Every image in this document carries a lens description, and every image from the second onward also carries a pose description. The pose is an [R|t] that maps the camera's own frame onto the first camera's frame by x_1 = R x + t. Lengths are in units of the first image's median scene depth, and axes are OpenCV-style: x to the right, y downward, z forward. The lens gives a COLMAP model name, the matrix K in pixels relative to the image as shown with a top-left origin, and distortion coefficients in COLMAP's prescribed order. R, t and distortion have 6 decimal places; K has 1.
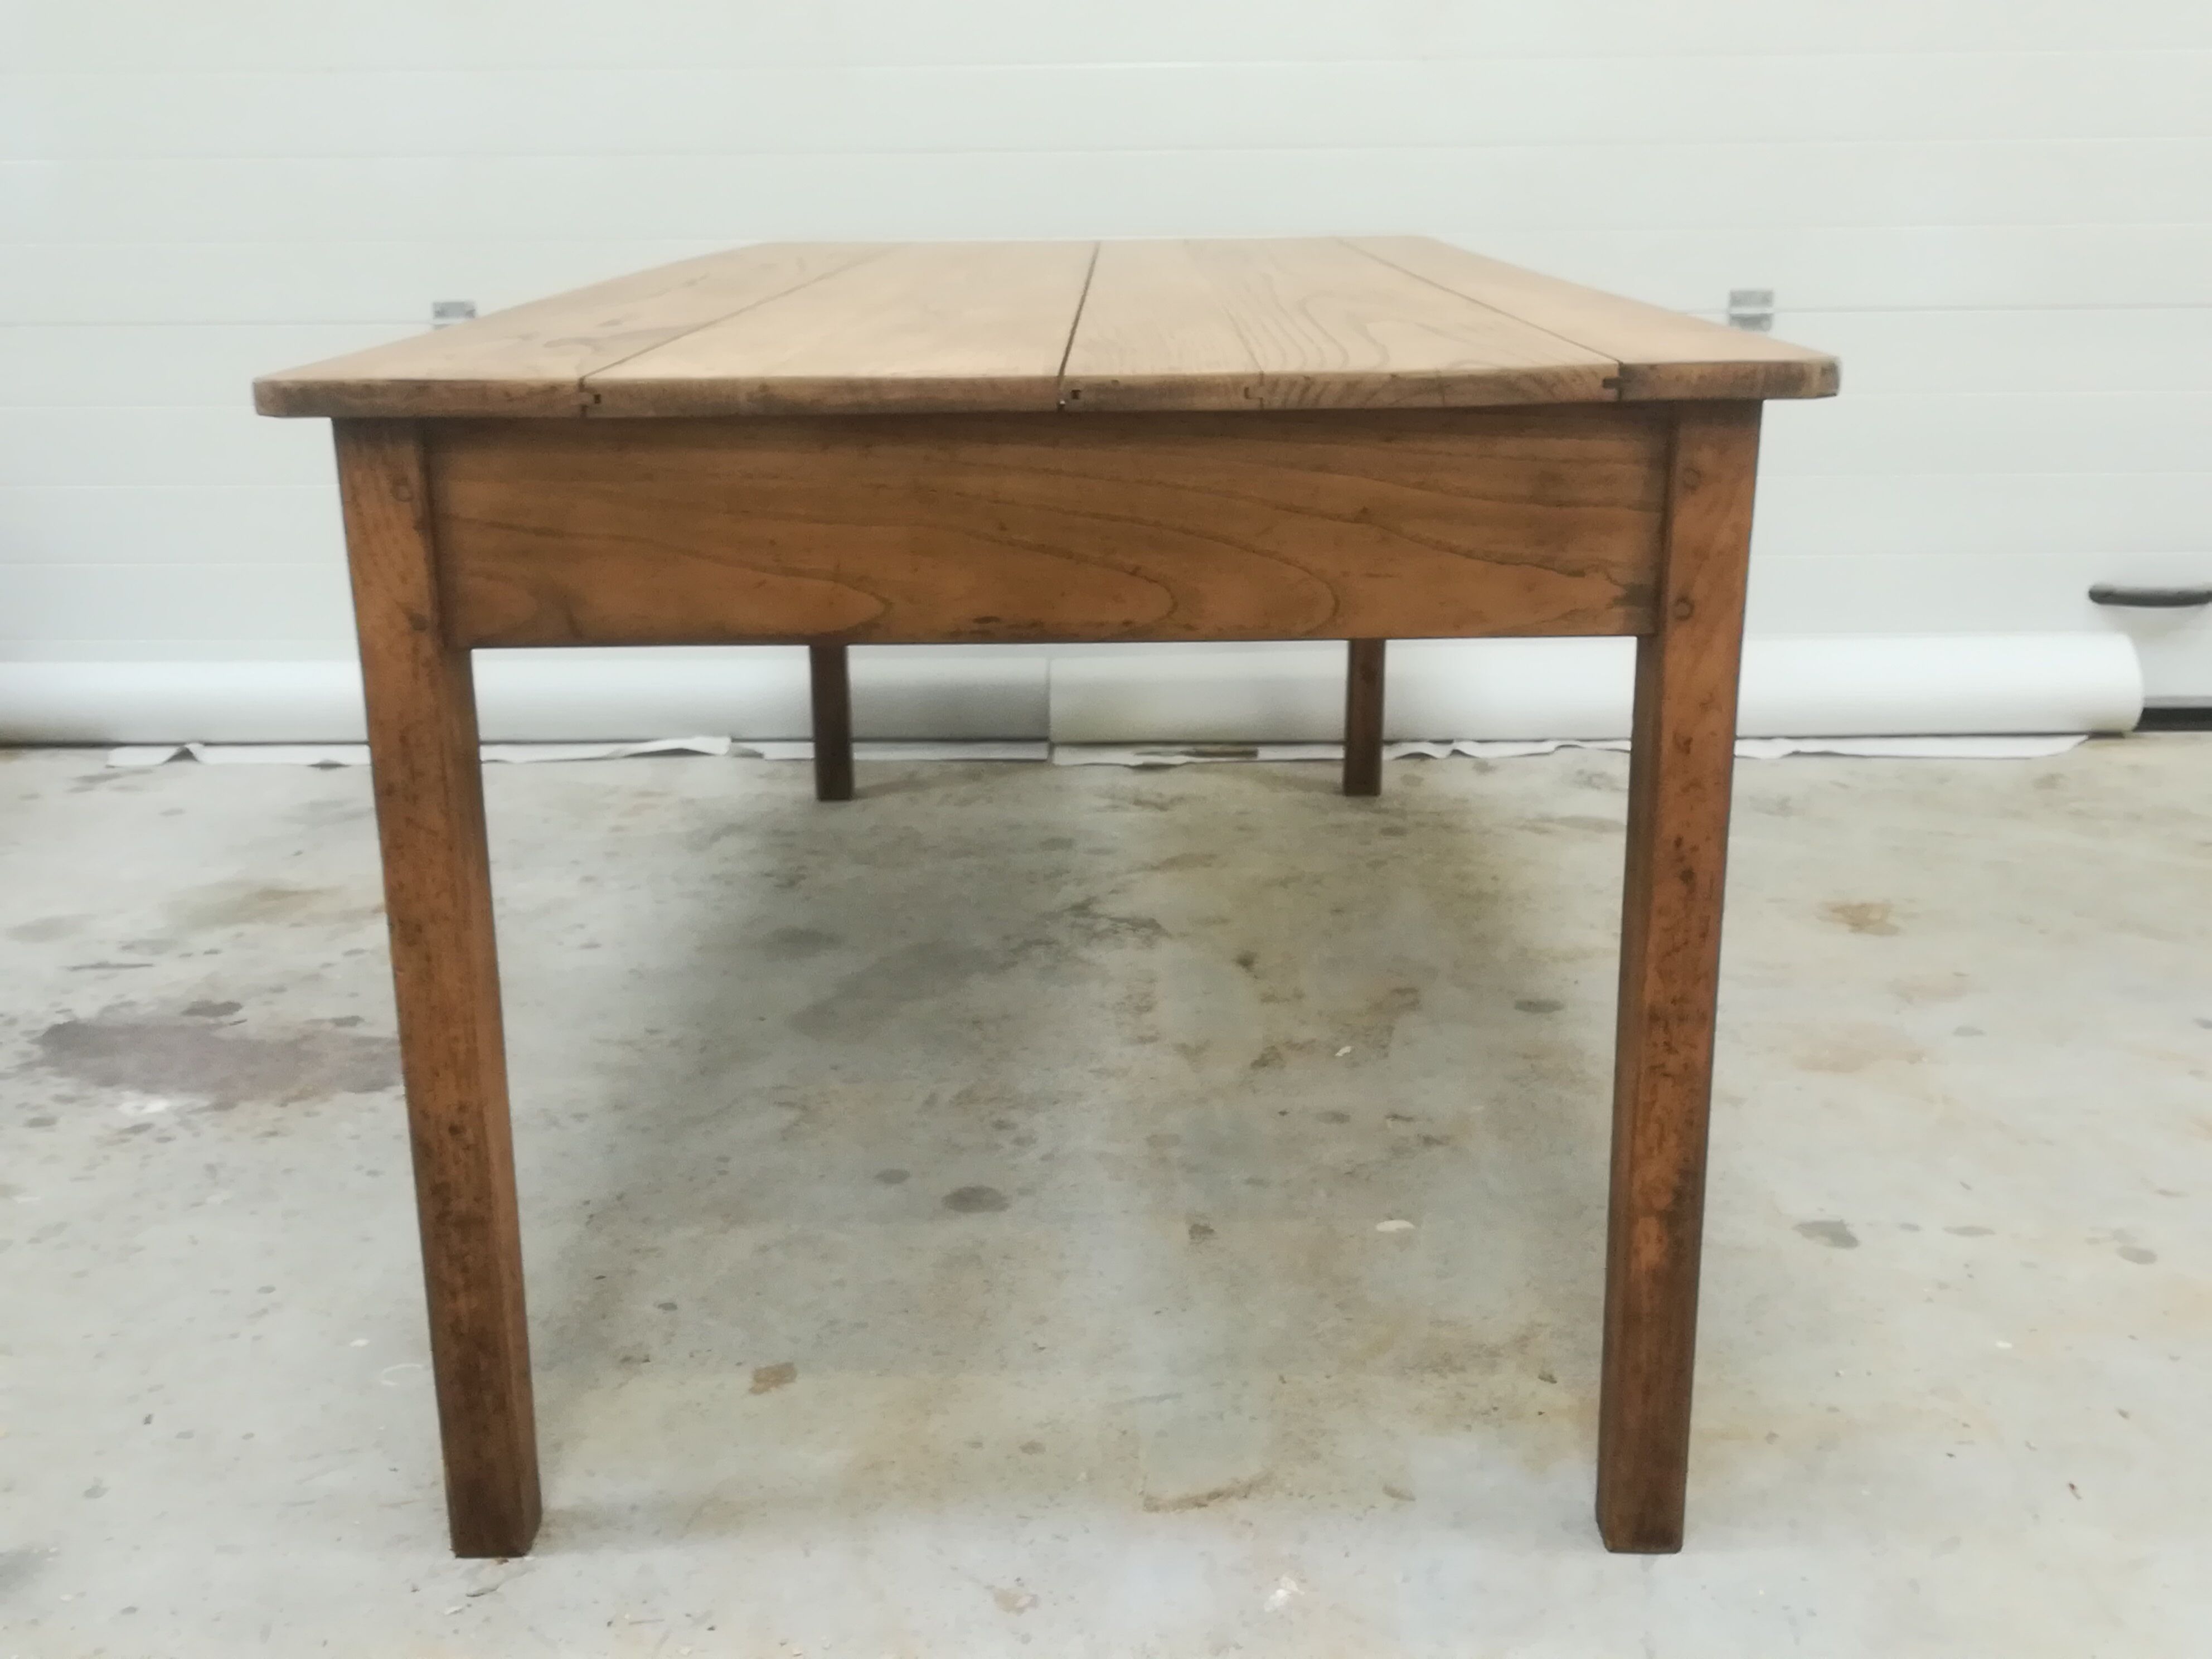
lens RADIAL K [[2336.4, 0, 1113.4], [0, 2336.4, 811.9], [0, 0, 1]] dist [0.044931, 0.000000]
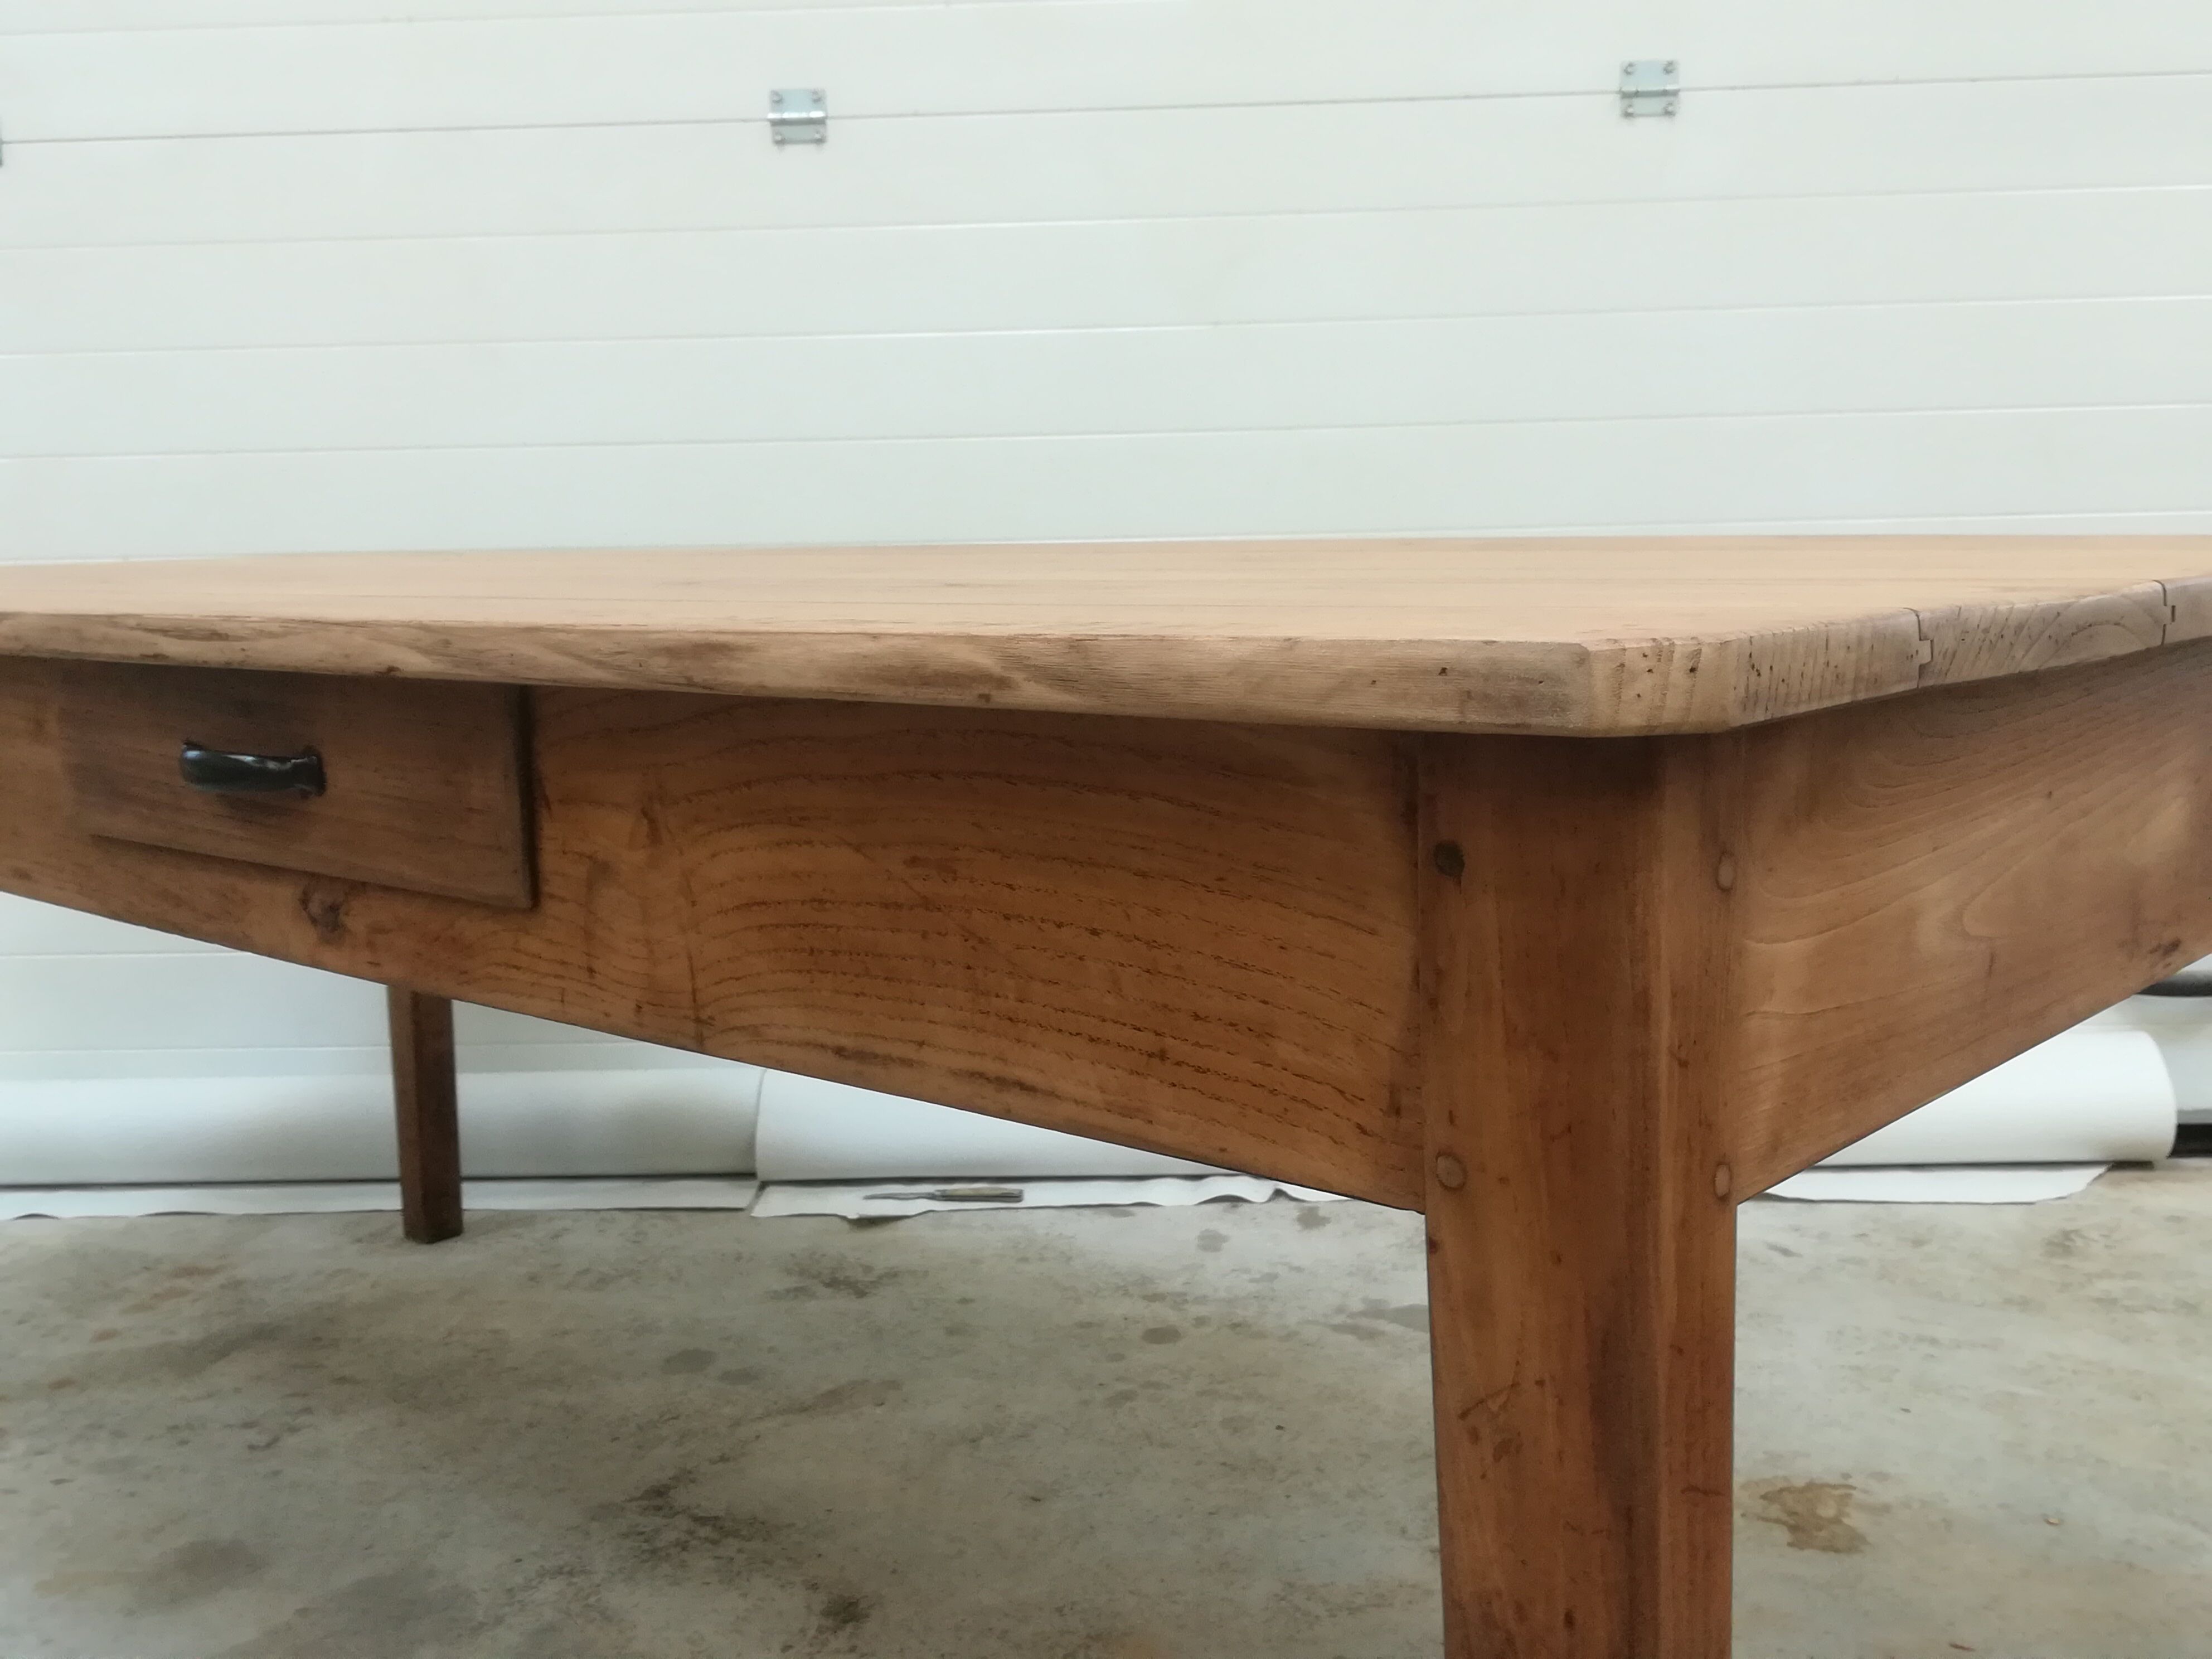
lens RADIAL K [[2214.3, 0, 1083.6], [0, 2214.3, 820.4], [0, 0, 1]] dist [0.040327, 0.000000]
pose [[0.999782, -0.008469, -0.019109, 0.161125], [0.006009, 0.992104, -0.125275, -0.093520], [0.020019, 0.125133, 0.991938, 0.433421]]
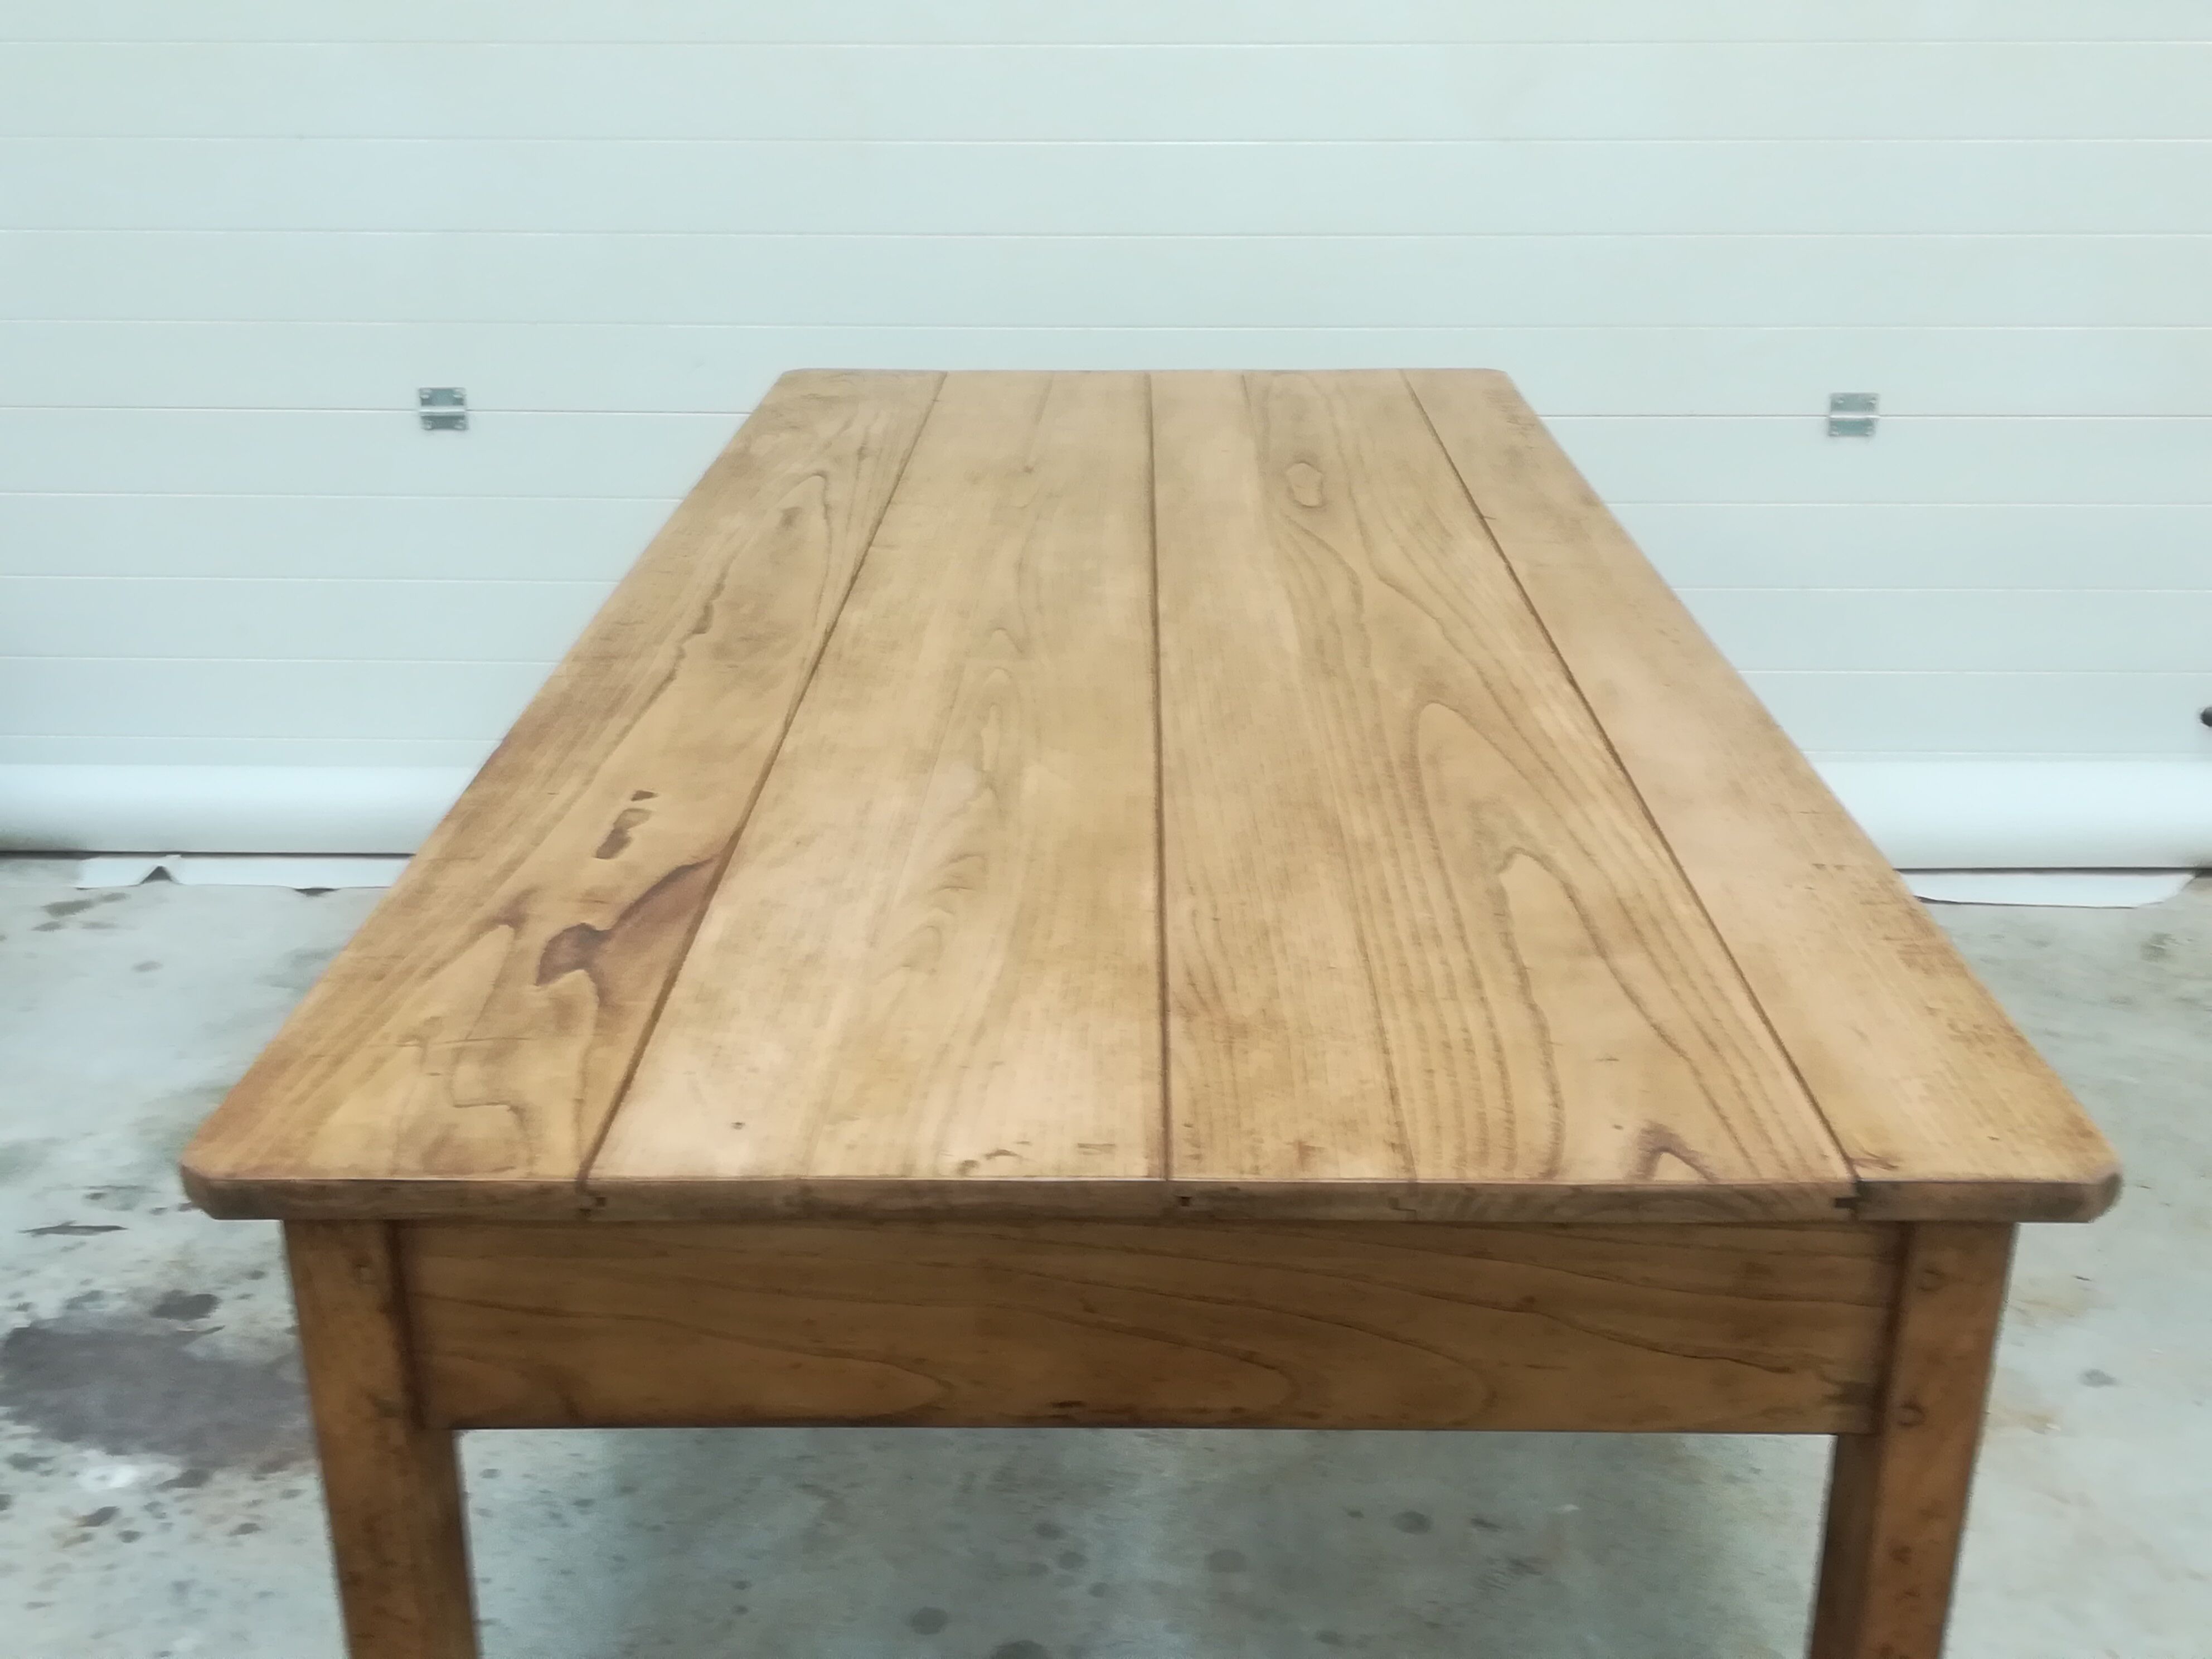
lens RADIAL K [[2336.4, 0, 1112.0], [0, 2336.4, 832.2], [0, 0, 1]] dist [0.044931, 0.000000]
pose [[0.999927, 0.012041, -0.001387, -0.024441], [-0.011858, 0.995542, 0.093572, -0.222211], [0.002507, -0.093549, 0.995612, 0.115390]]
